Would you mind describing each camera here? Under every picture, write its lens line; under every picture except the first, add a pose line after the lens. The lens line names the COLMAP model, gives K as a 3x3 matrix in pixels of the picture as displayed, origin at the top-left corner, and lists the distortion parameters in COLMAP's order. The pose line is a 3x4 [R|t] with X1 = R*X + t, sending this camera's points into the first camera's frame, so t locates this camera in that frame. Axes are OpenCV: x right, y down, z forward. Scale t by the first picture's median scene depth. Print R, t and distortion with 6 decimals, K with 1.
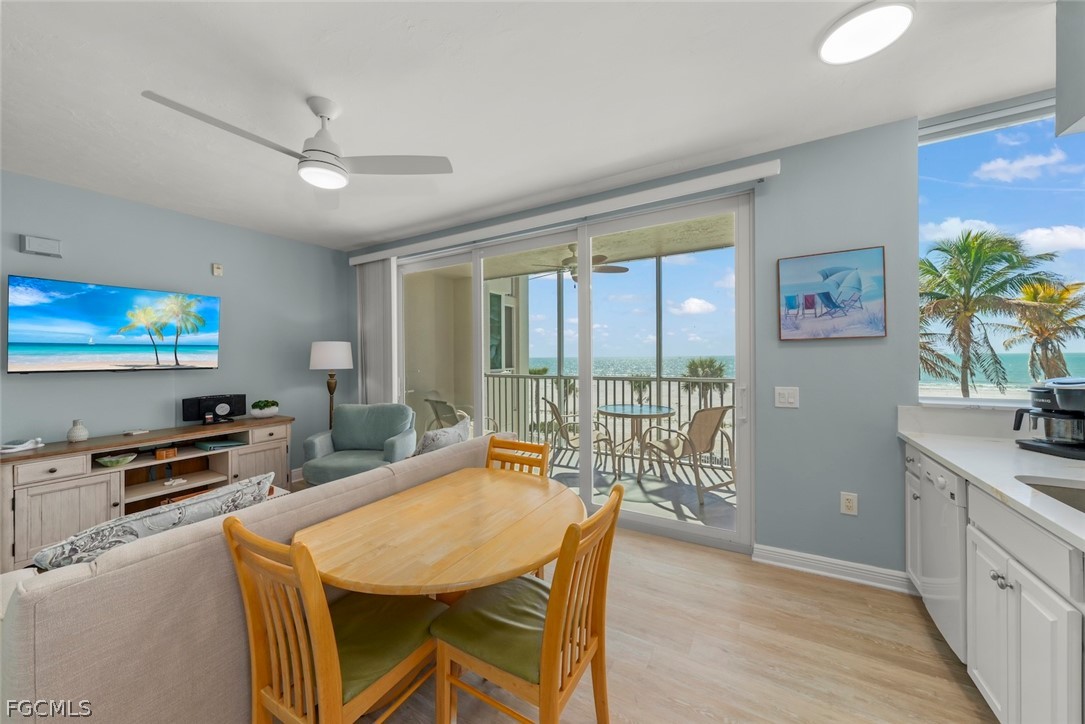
lens RADIAL K [[383.9, 0, 542.2], [0, 383.9, 359.3], [0, 0, 1]] dist [-0.002627, 0.000170]
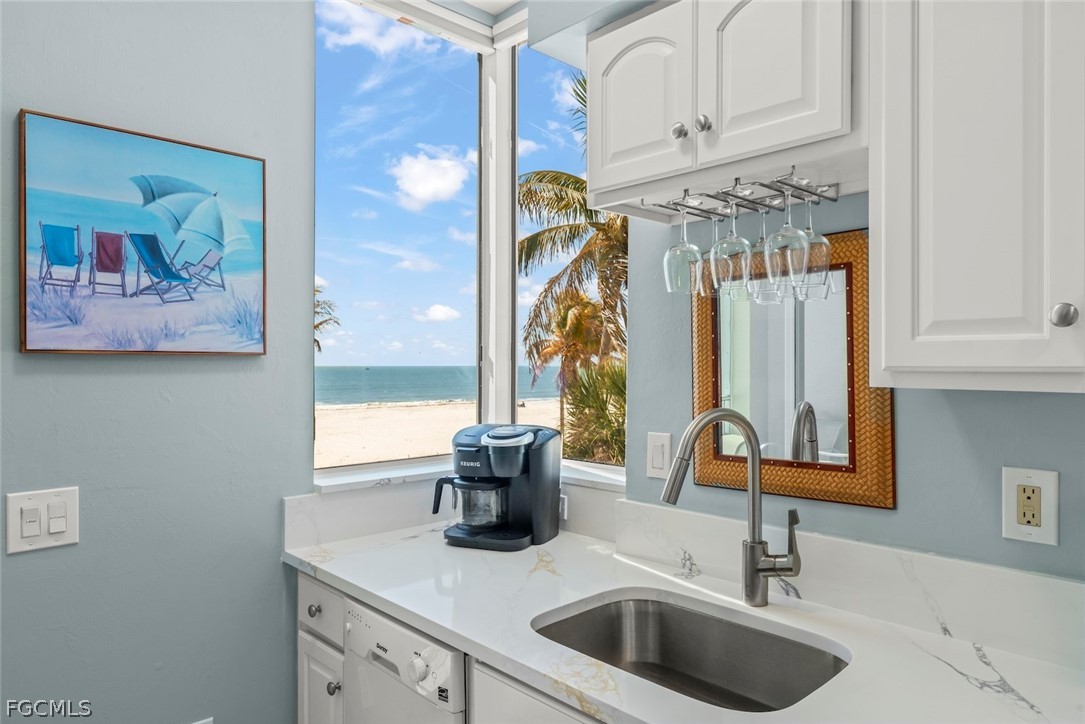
lens RADIAL K [[687.7, 0, 542.9], [0, 687.7, 365.3], [0, 0, 1]] dist [0.003652, 0.000643]
pose [[0.275412, 0.008562, 0.961288, 0.114271], [0.002949, 0.999948, -0.009751, -0.021888], [-0.961322, 0.005520, 0.275373, 0.275465]]
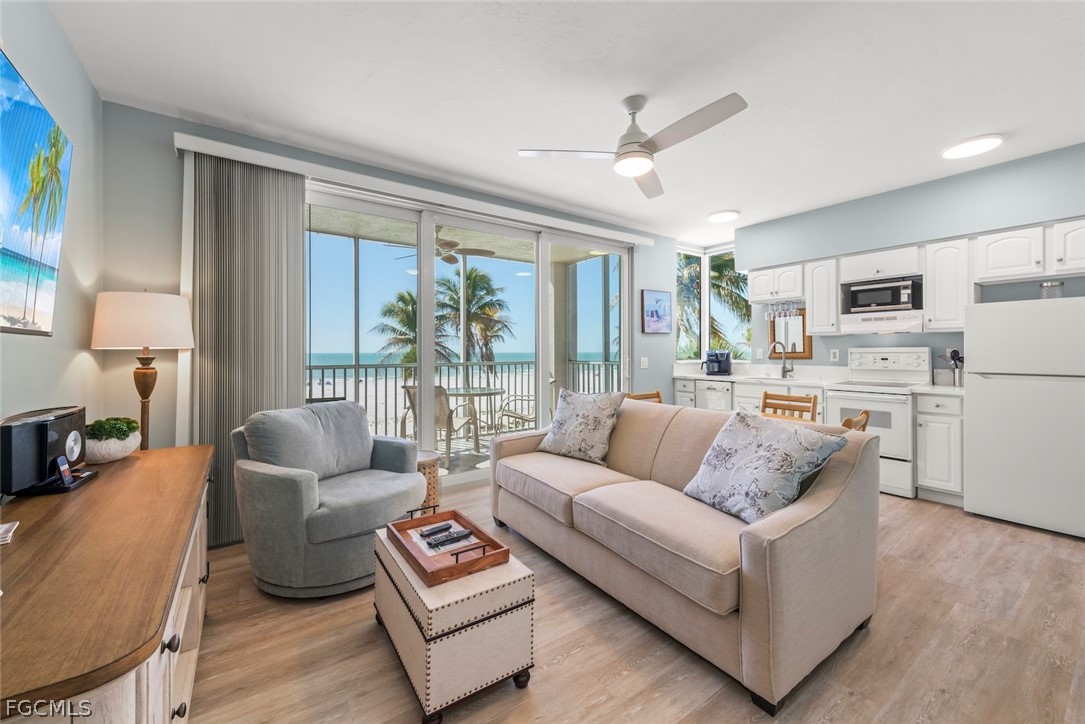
lens RADIAL K [[422.3, 0, 539.9], [0, 422.3, 351.6], [0, 0, 1]] dist [-0.001113, 0.000545]
pose [[0.415966, 0.008617, 0.909339, -1.020038], [0.004106, 0.999927, -0.011354, 0.044884], [-0.909371, 0.008457, 0.415901, 0.417208]]
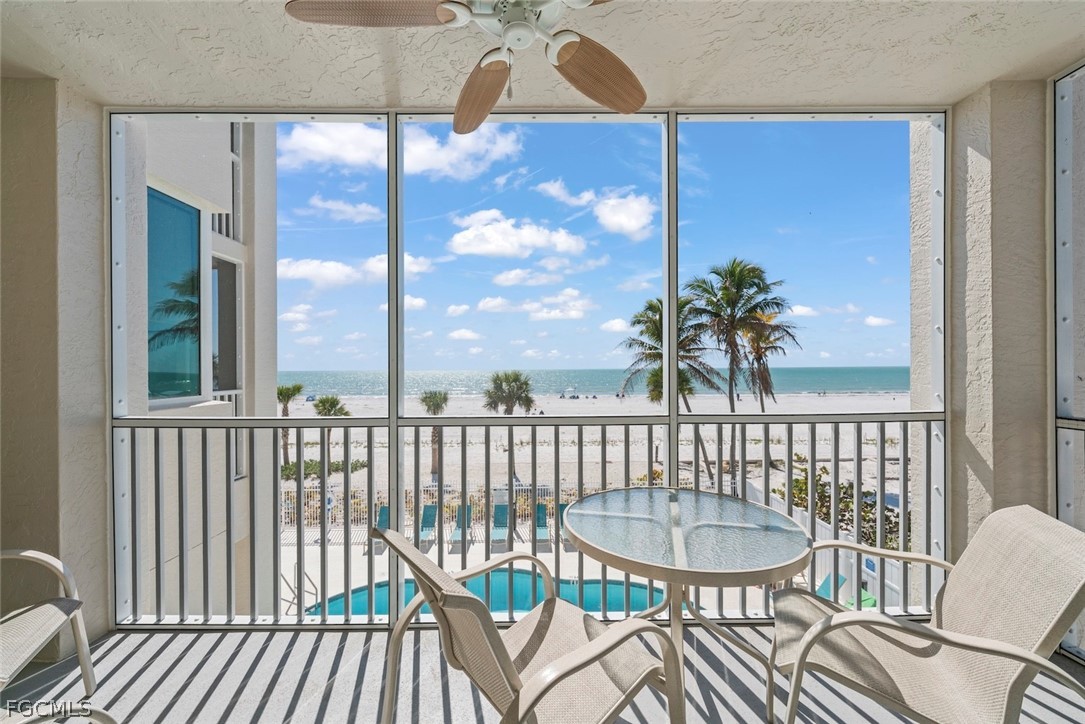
lens RADIAL K [[423.3, 0, 541.8], [0, 423.3, 367.4], [0, 0, 1]] dist [-0.000018, -0.000026]
pose [[0.858484, 0.003919, 0.512826, -0.060049], [0.002150, 0.999935, -0.011241, 0.003868], [-0.512837, 0.010753, 0.858419, 0.979073]]
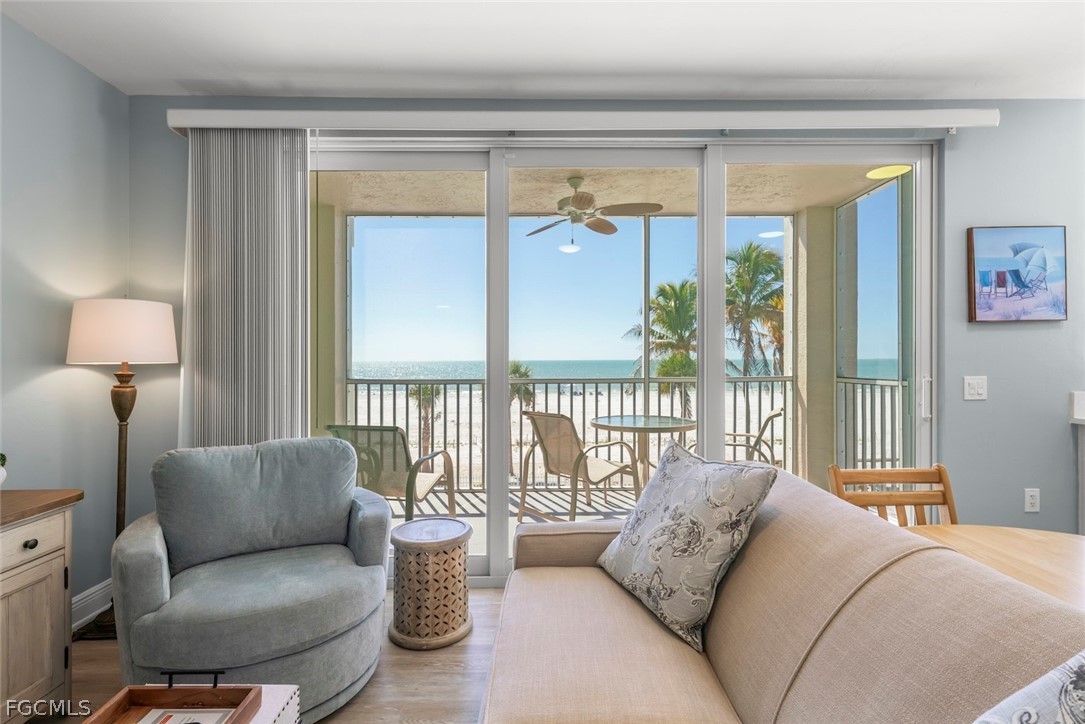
lens RADIAL K [[510.3, 0, 540.3], [0, 510.3, 361.7], [0, 0, 1]] dist [0.002804, -0.000248]
pose [[0.855279, 0.002797, 0.518161, -0.555773], [0.000481, 0.999981, -0.006192, 0.032267], [-0.518168, 0.005546, 0.855261, 0.362578]]
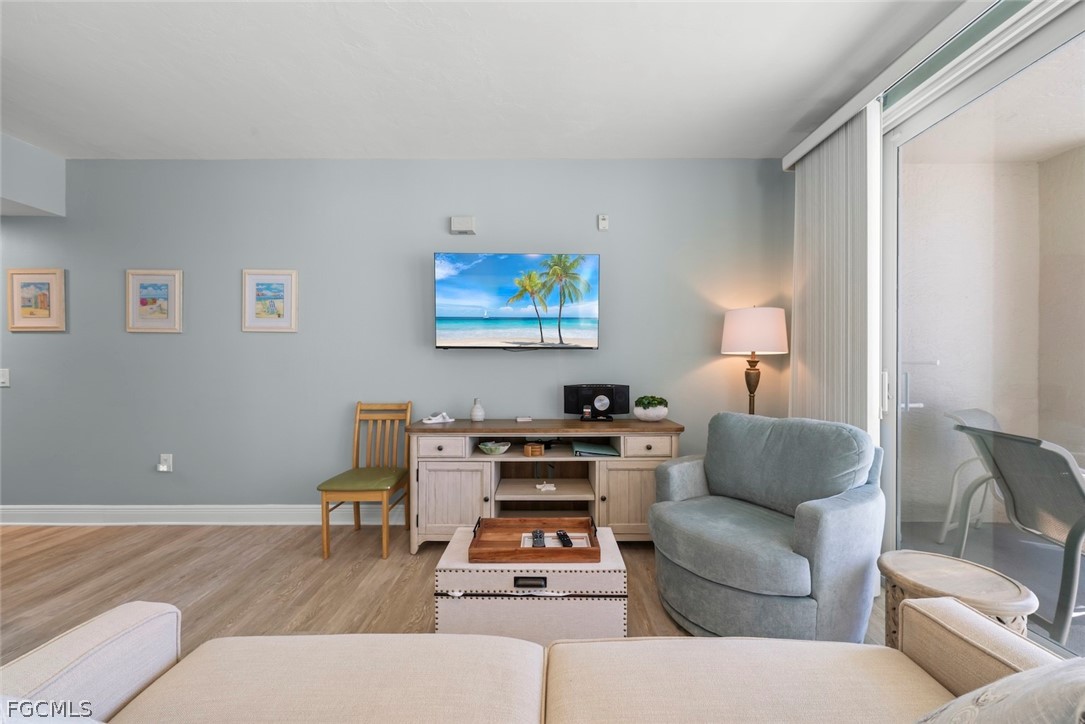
lens RADIAL K [[426.0, 0, 544.8], [0, 426.0, 366.9], [0, 0, 1]] dist [0.000258, 0.000120]
pose [[0.506207, 0.013426, -0.862307, -0.170384], [-0.011045, 0.999898, 0.009085, 0.053661], [0.862341, 0.004925, 0.506304, 0.479155]]
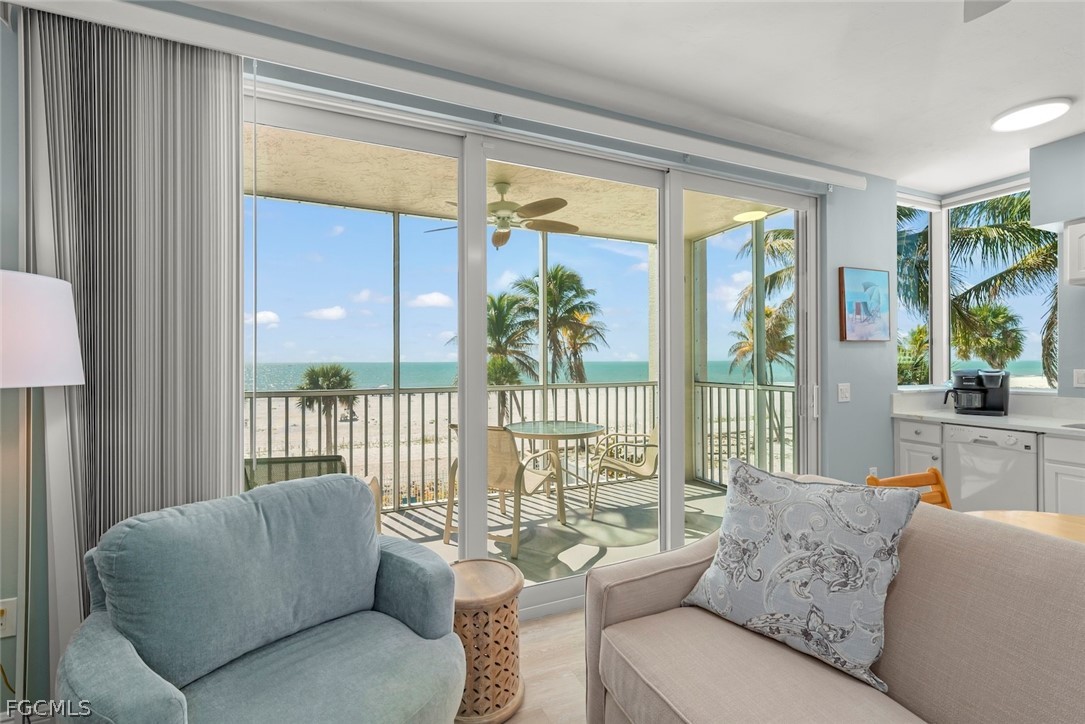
lens RADIAL K [[465.5, 0, 540.6], [0, 465.5, 359.9], [0, 0, 1]] dist [0.000502, 0.000141]
pose [[0.588475, 0.009682, 0.808458, -0.670241], [0.002474, 0.999902, -0.013776, 0.014720], [-0.808512, 0.010107, 0.588393, 0.636272]]
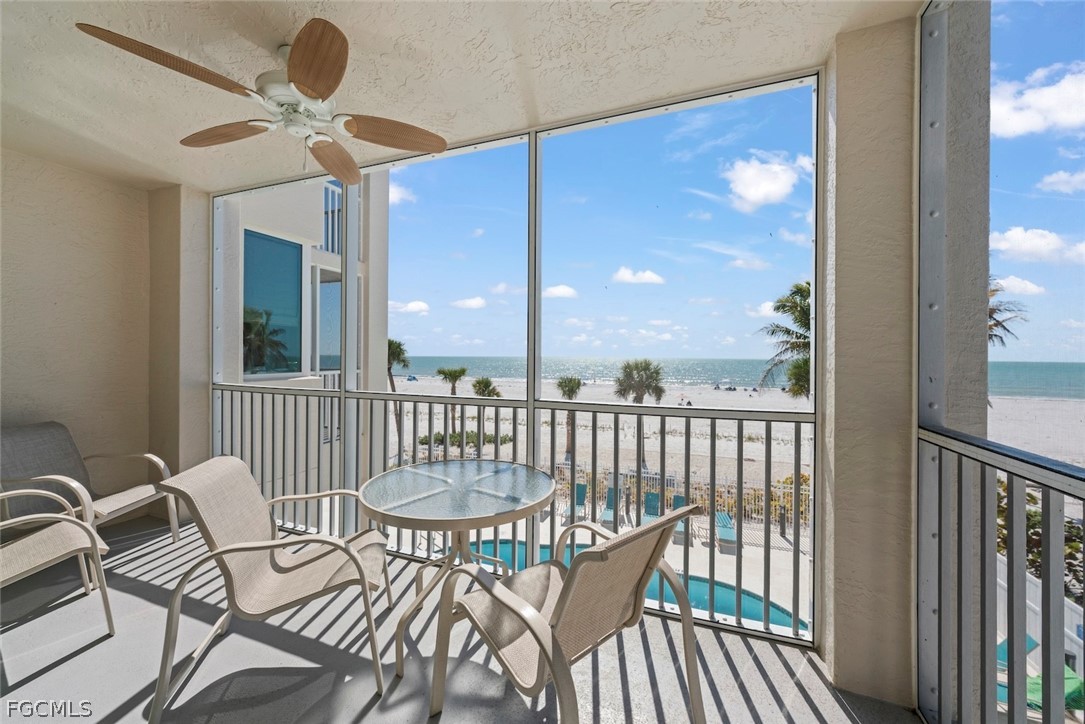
lens RADIAL K [[408.2, 0, 542.1], [0, 408.2, 357.1], [0, 0, 1]] dist [-0.001347, -0.000052]
pose [[0.986542, 0.016591, 0.162664, 0.337636], [-0.015879, 0.999858, -0.005676, -0.000936], [-0.162735, 0.003017, 0.986665, 0.740482]]
